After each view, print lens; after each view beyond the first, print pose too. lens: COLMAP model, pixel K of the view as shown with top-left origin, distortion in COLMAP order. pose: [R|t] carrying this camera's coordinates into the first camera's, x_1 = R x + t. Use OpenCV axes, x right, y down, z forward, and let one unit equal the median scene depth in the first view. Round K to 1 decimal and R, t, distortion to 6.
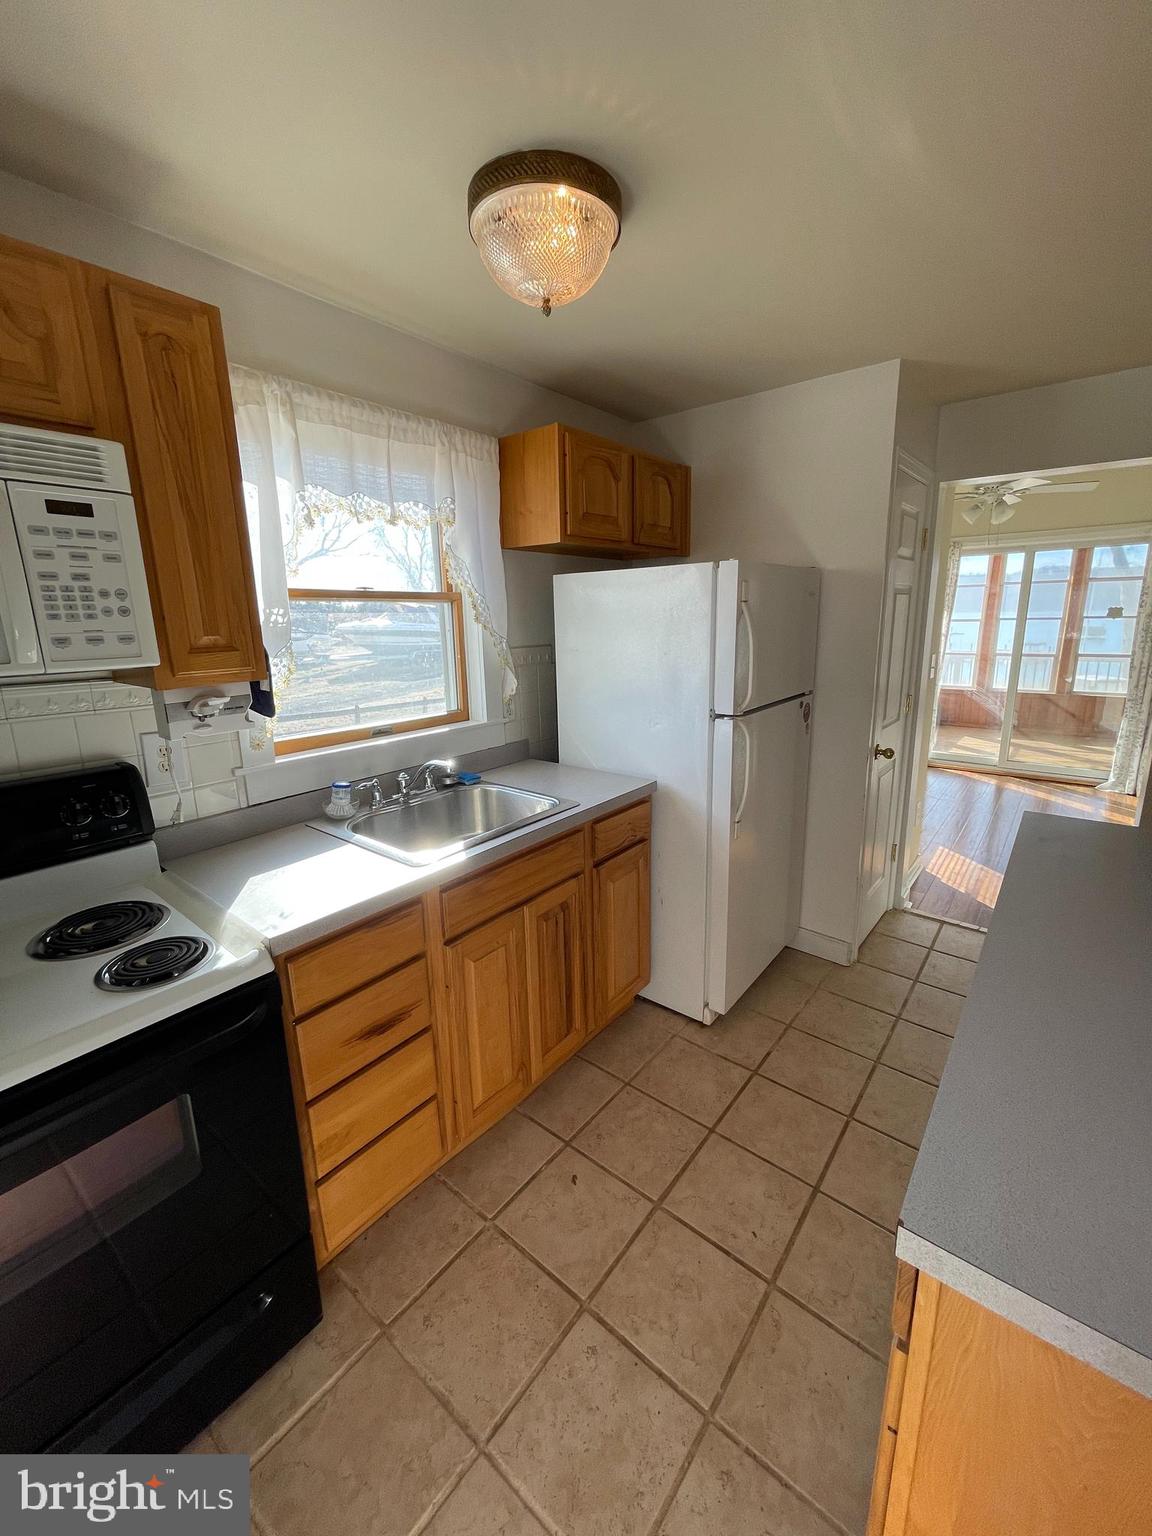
lens RADIAL K [[616.1, 0, 570.8], [0, 616.1, 755.2], [0, 0, 1]] dist [-0.002294, -0.000438]
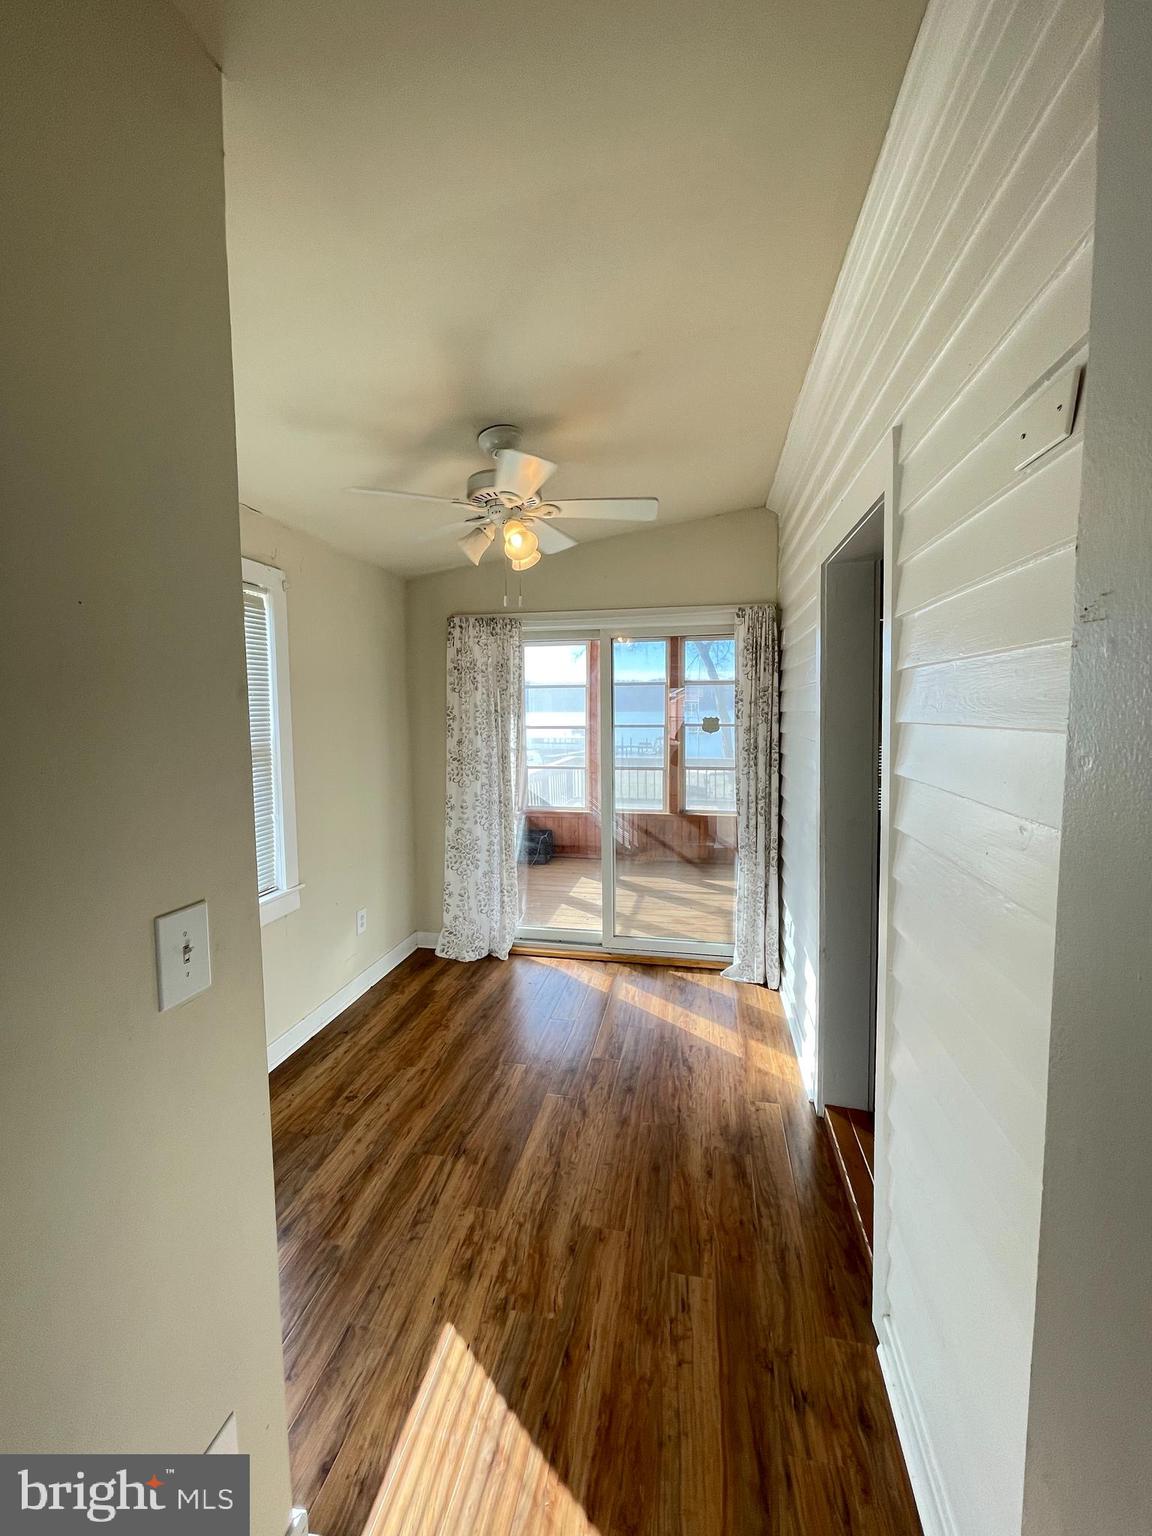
lens RADIAL K [[620.2, 0, 564.1], [0, 620.2, 761.5], [0, 0, 1]] dist [-0.000867, -0.000055]
pose [[0.889677, -0.028100, 0.455725, 0.366356], [0.093646, 0.988116, -0.121891, -0.108108], [-0.446884, 0.151120, 0.881736, 0.405518]]
